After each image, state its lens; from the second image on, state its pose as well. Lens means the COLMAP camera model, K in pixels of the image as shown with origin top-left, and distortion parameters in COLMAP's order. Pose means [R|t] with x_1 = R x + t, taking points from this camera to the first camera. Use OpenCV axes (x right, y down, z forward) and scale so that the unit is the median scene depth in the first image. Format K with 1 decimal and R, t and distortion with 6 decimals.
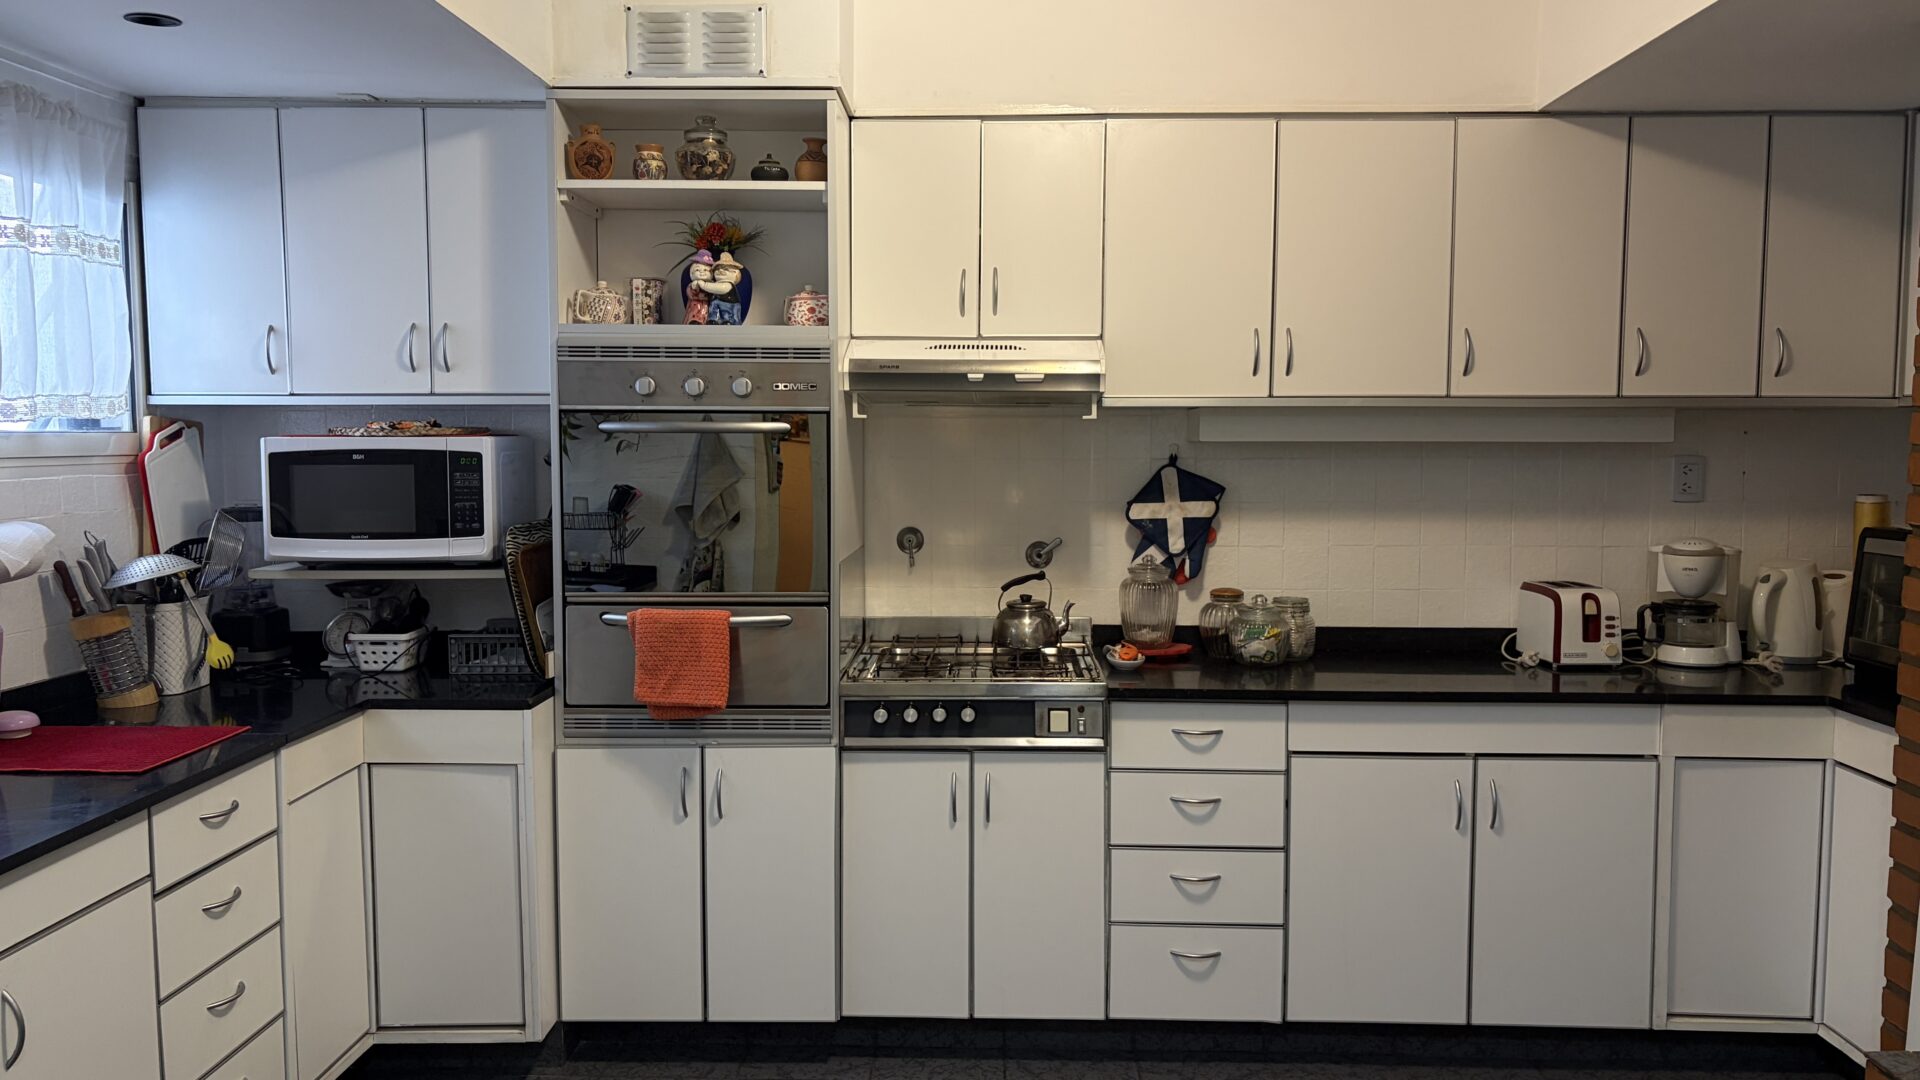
lens RADIAL K [[1457.6, 0, 961.4], [0, 1457.6, 534.3], [0, 0, 1]] dist [0.054260, -0.059082]
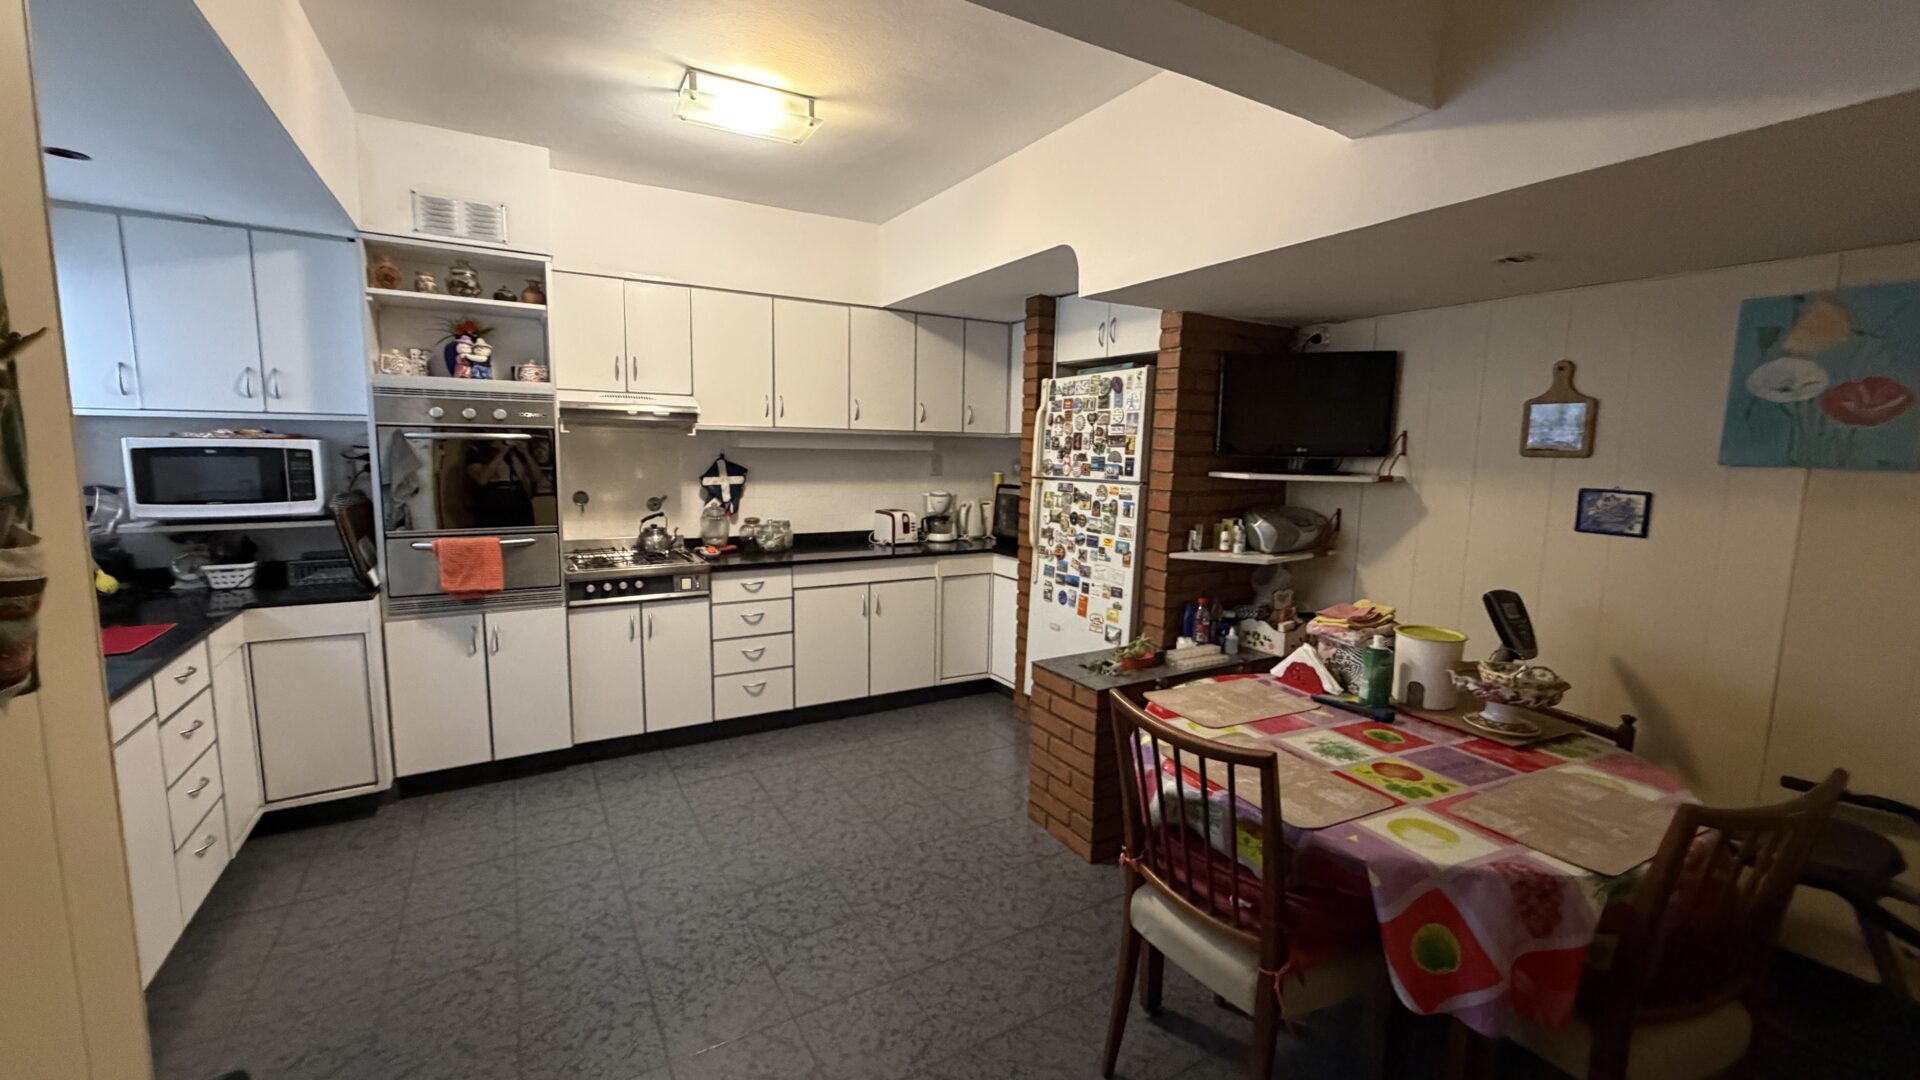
lens RADIAL K [[764.0, 0, 952.5], [0, 764.0, 536.9], [0, 0, 1]] dist [0.003334, 0.000038]
pose [[0.851304, -0.049684, 0.522316, -0.168278], [0.022505, 0.998048, 0.058256, 0.008081], [-0.524190, -0.037839, 0.850760, -0.108210]]
